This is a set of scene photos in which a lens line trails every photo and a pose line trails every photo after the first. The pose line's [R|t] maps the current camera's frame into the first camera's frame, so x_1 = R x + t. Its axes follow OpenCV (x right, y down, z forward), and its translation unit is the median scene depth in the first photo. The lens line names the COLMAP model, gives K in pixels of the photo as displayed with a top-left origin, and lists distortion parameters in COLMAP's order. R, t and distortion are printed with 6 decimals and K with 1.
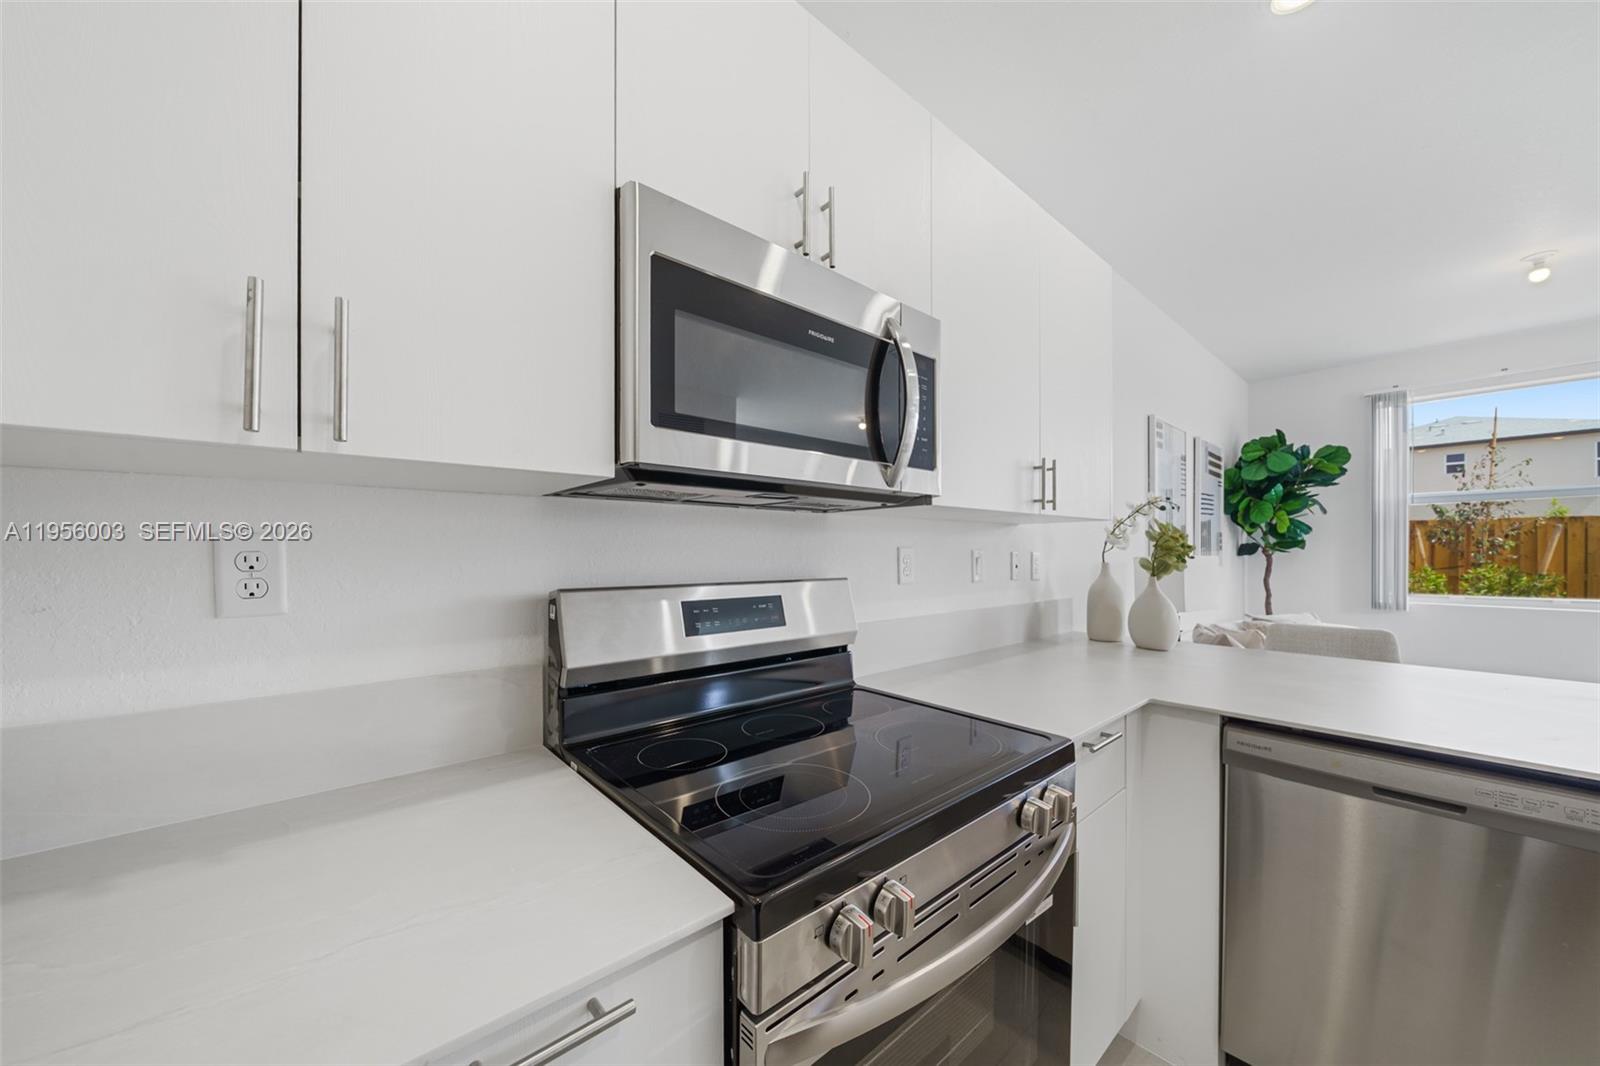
lens RADIAL K [[561.1, 0, 798.1], [0, 561.1, 545.3], [0, 0, 1]] dist [-0.006143, -0.000409]
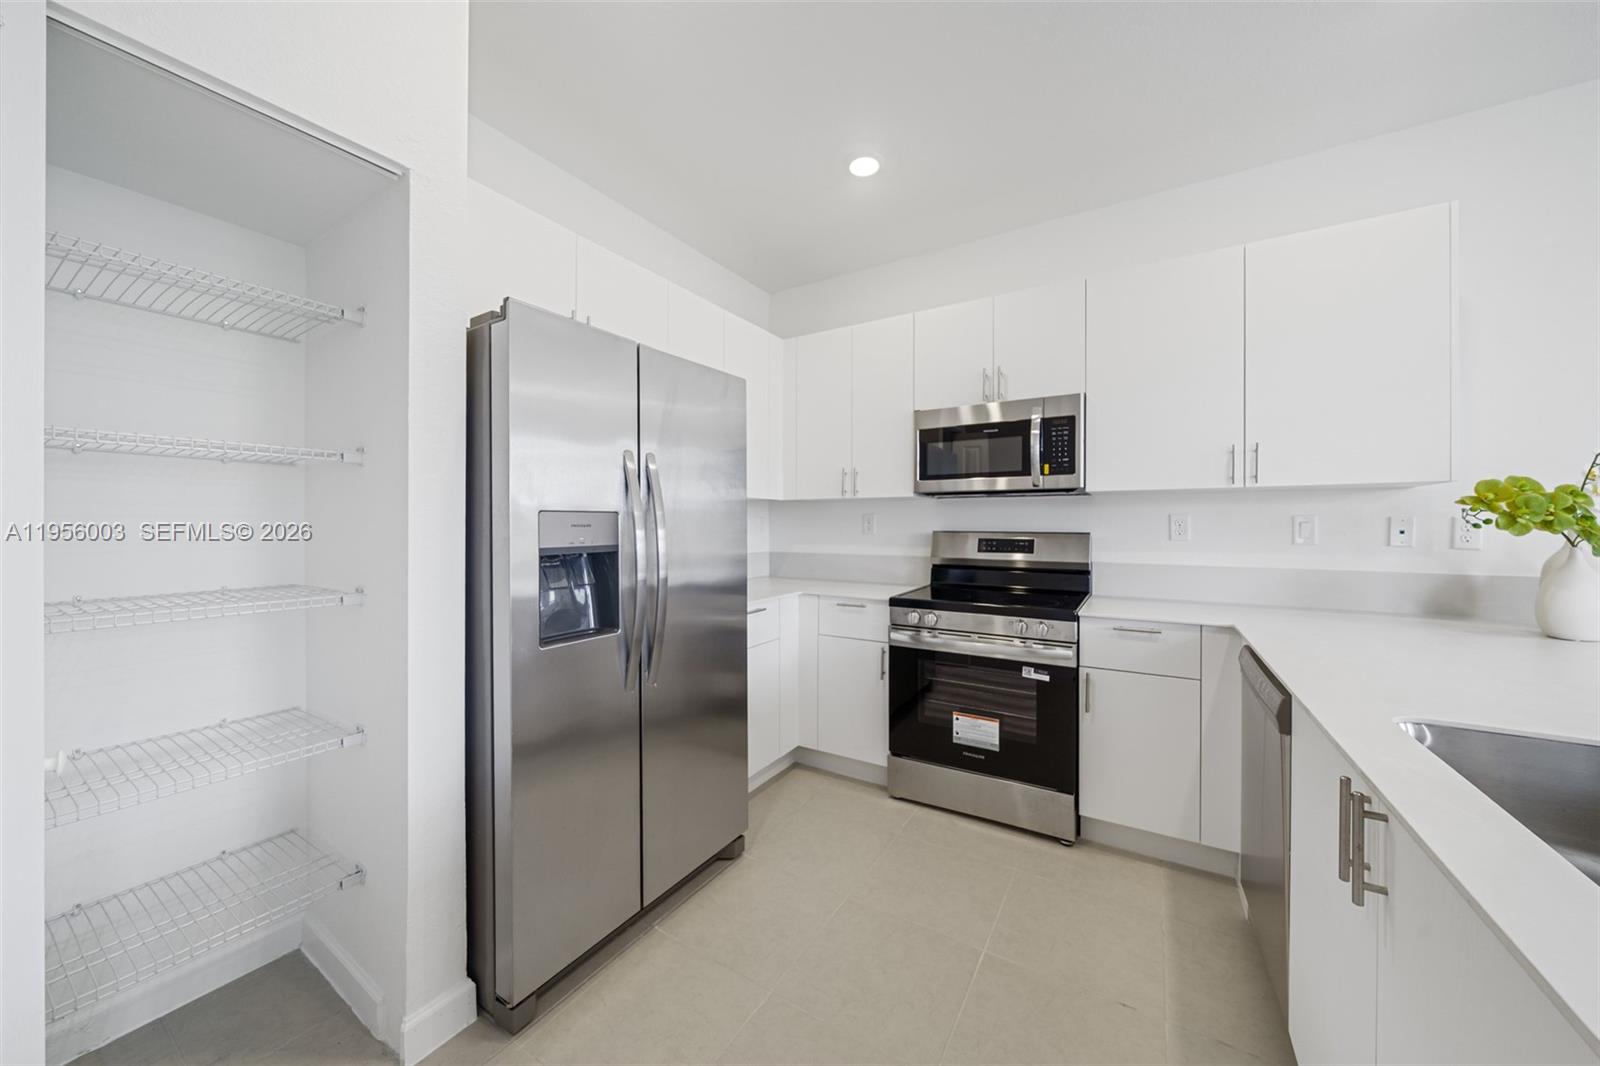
lens RADIAL K [[561.1, 0, 798.1], [0, 561.1, 525.8], [0, 0, 1]] dist [-0.006143, -0.000409]
pose [[0.302959, 0.005939, -0.952985, 0.523671], [0.010073, 0.999905, 0.009434, 0.004174], [0.952950, -0.012457, 0.302870, -0.139403]]
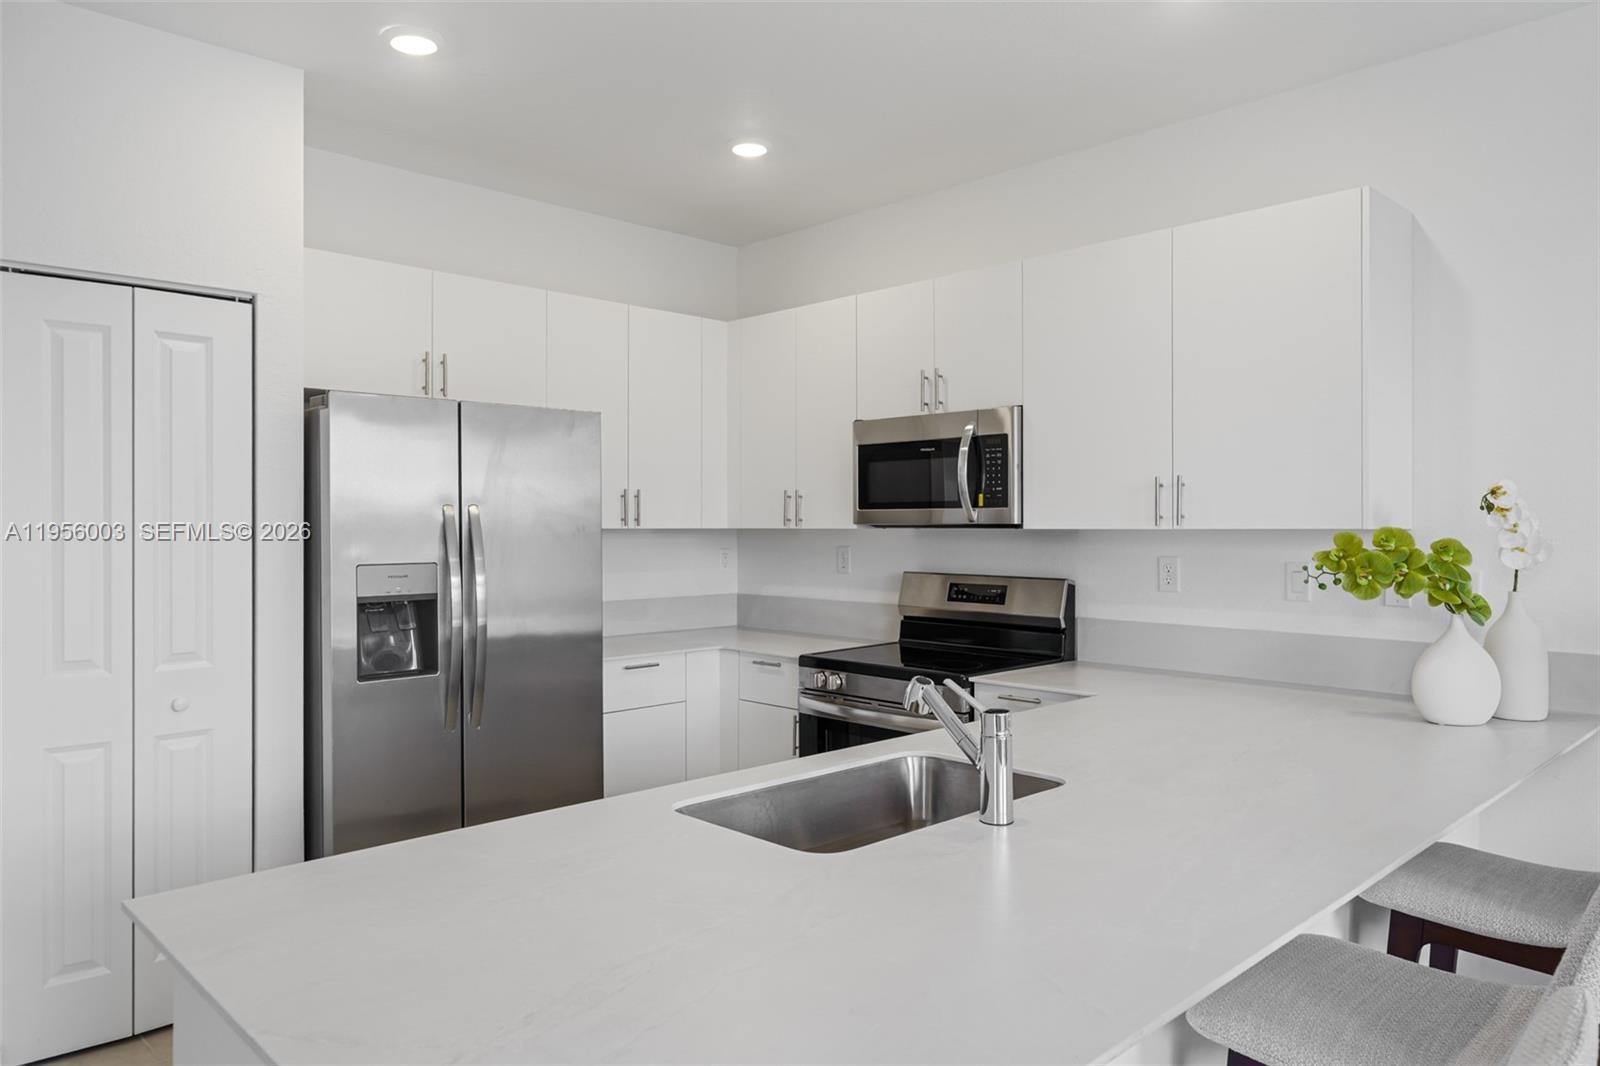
lens RADIAL K [[1083.4, 0, 797.5], [0, 1083.4, 542.0], [0, 0, 1]] dist [-0.005291, 0.002763]
pose [[0.060739, 0.018152, -0.997989, 0.930425], [0.010975, 0.999762, 0.018852, -0.030040], [0.998093, -0.012098, 0.060526, 0.075256]]
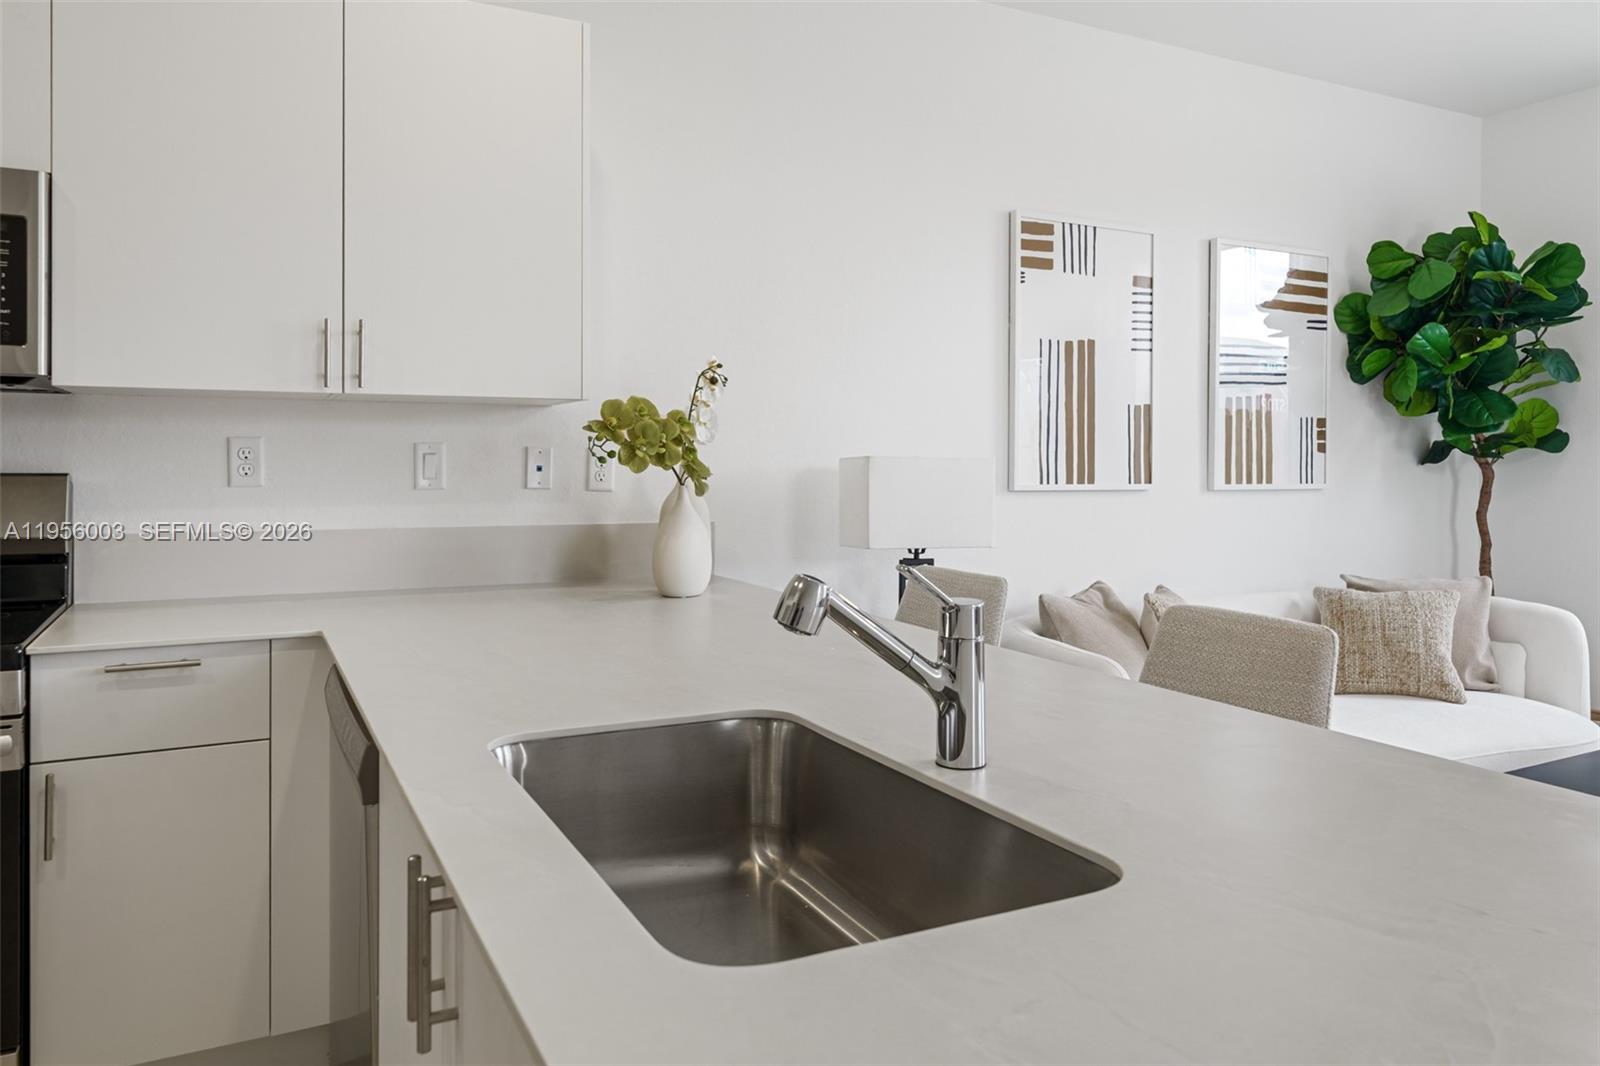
lens RADIAL K [[1106.2, 0, 802.2], [0, 1106.2, 464.3], [0, 0, 1]] dist [-0.003168, 0.005935]
pose [[0.973140, 0.008930, -0.230040, 0.535988], [-0.005040, 0.999834, 0.017491, 0.004181], [0.230158, -0.015861, 0.973024, -0.116357]]
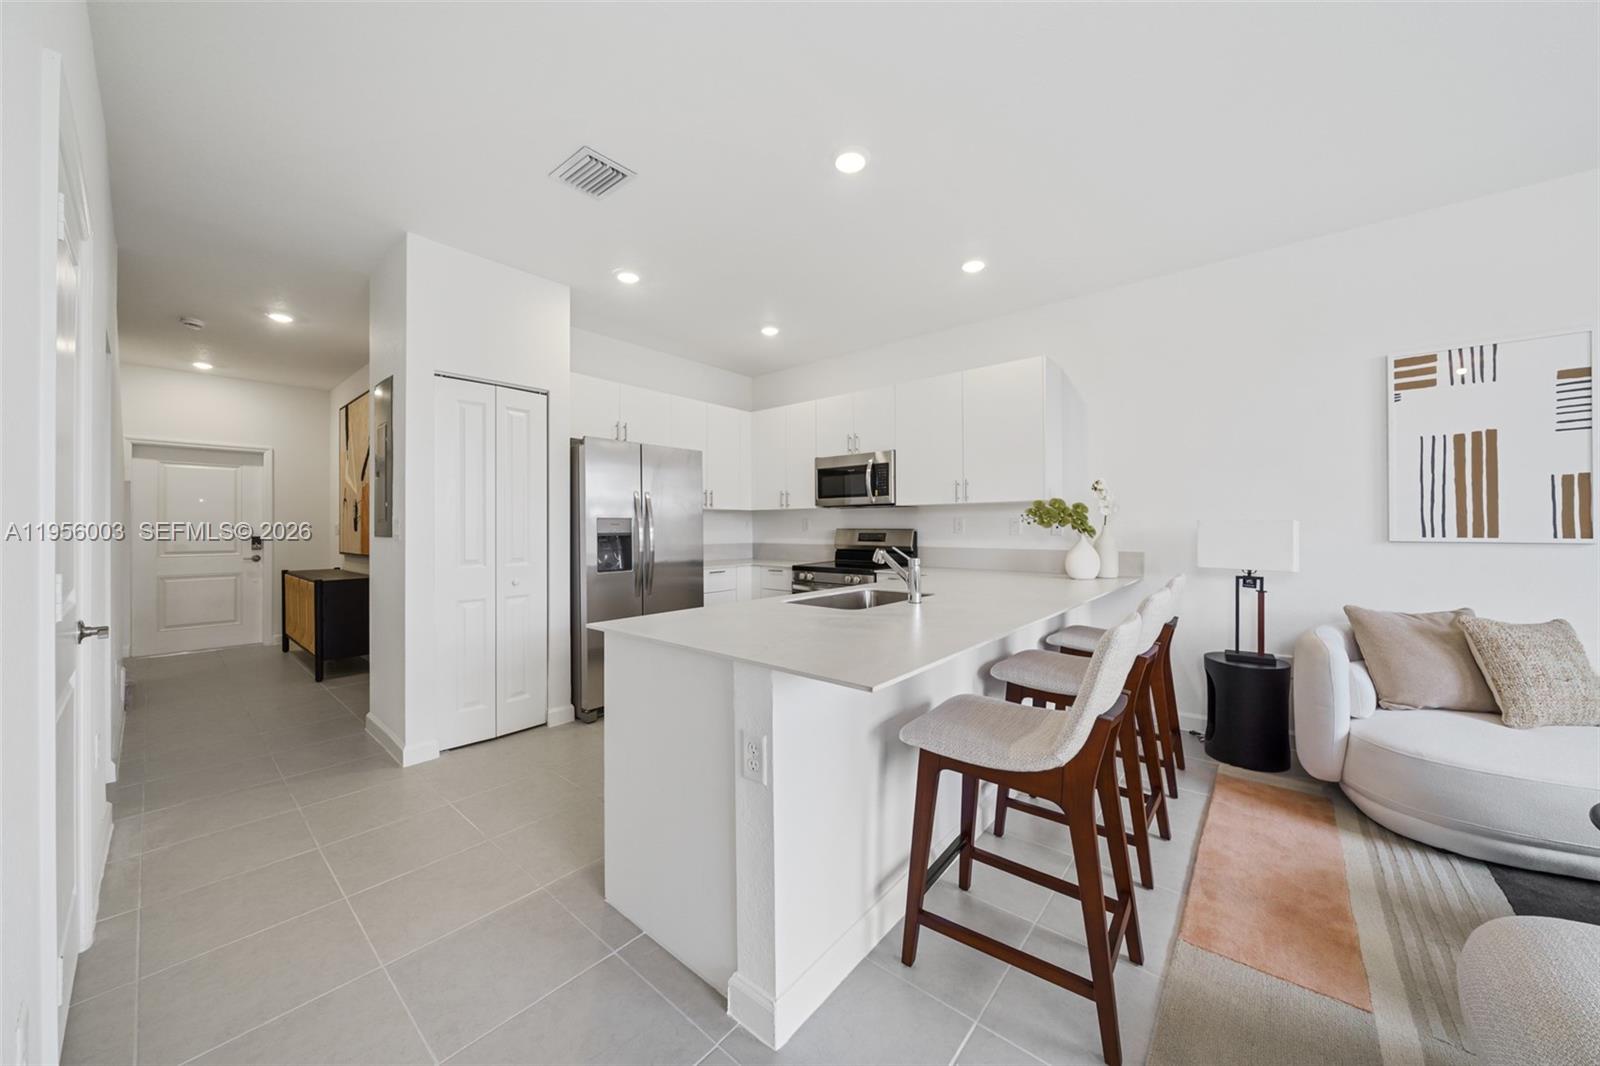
lens RADIAL K [[561.1, 0, 805.0], [0, 561.1, 534.2], [0, 0, 1]] dist [-0.006143, -0.000409]
pose [[0.166612, 0.013256, -0.985933, 1.035964], [0.013644, 0.999783, 0.015748, 0.011453], [0.985928, -0.016076, 0.166395, -0.019003]]
